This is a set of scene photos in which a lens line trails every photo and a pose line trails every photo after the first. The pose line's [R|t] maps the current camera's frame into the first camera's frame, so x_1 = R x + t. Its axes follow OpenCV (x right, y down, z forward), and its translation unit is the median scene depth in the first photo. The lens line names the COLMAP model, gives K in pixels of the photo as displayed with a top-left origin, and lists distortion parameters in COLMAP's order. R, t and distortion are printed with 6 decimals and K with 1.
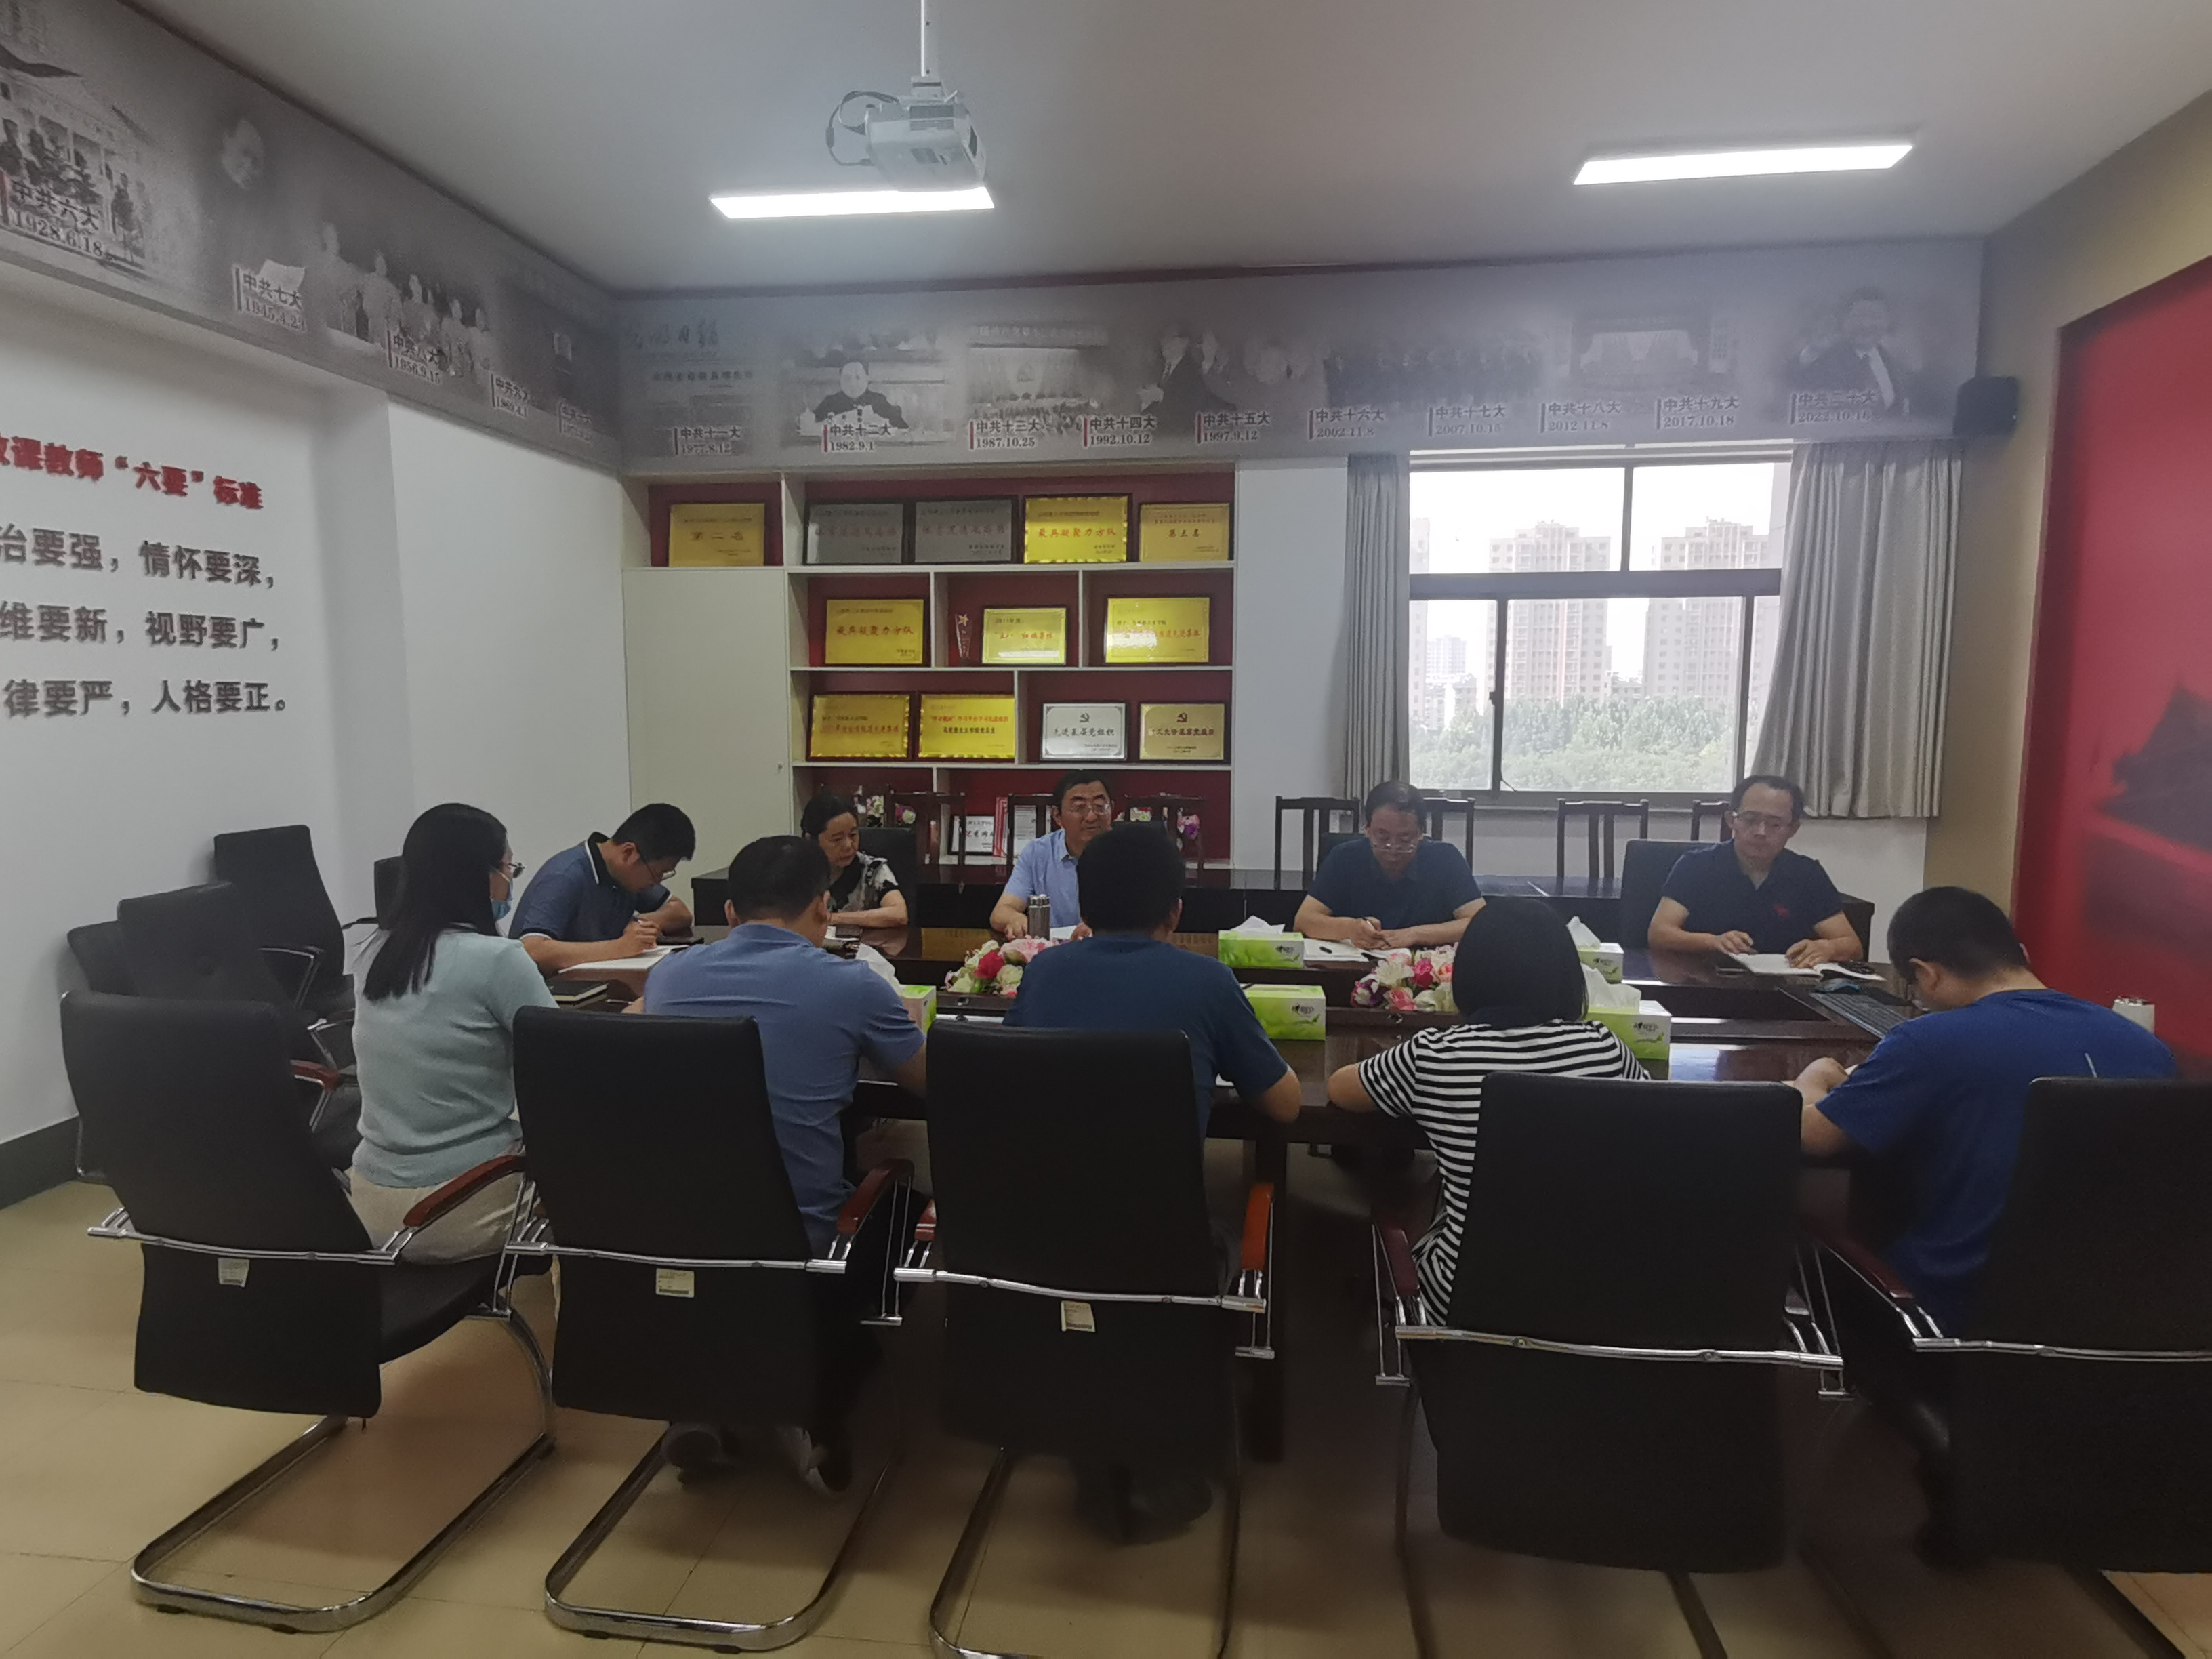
lens RADIAL K [[1312.3, 0, 1107.6], [0, 1312.3, 829.2], [0, 0, 1]] dist [-0.013571, 0.002867]
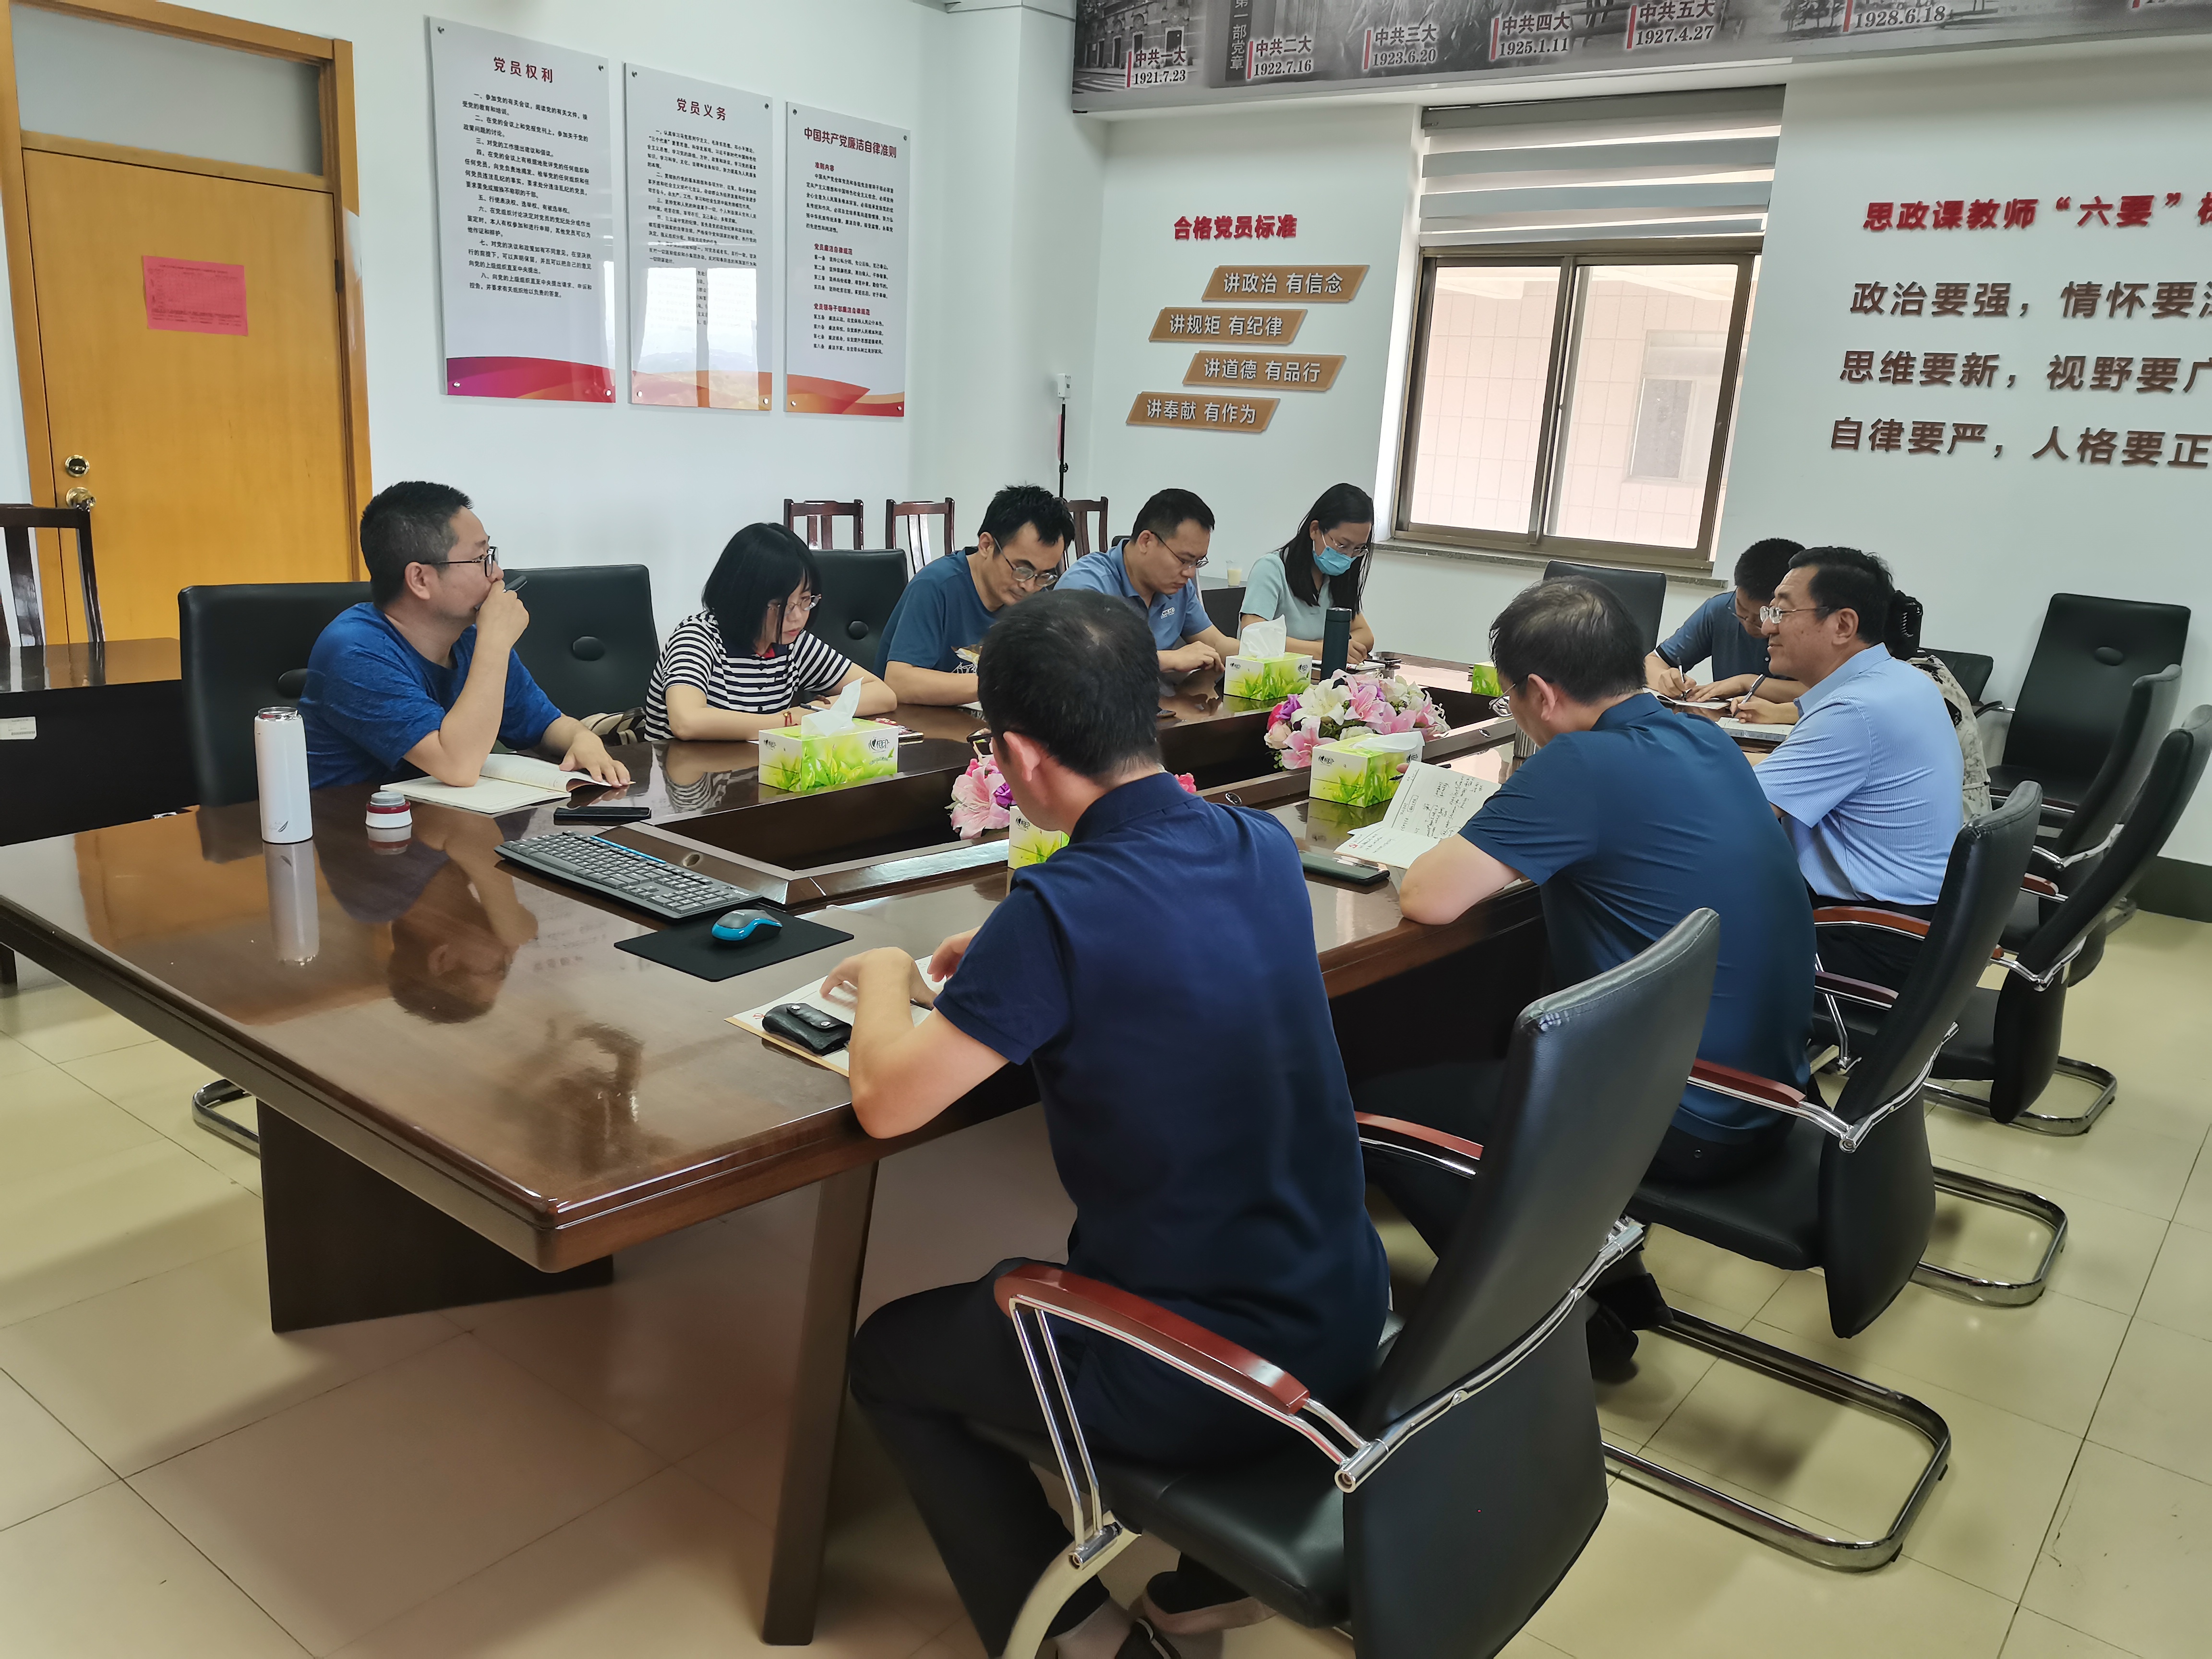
lens RADIAL K [[1674.7, 0, 1107.7], [0, 1674.7, 833.9], [0, 0, 1]] dist [-0.004357, 0.003256]
pose [[-0.494248, 0.179999, -0.850482, 1.047551], [-0.149268, 0.946227, 0.287009, -0.108868], [0.856410, 0.268803, -0.440803, 1.416900]]
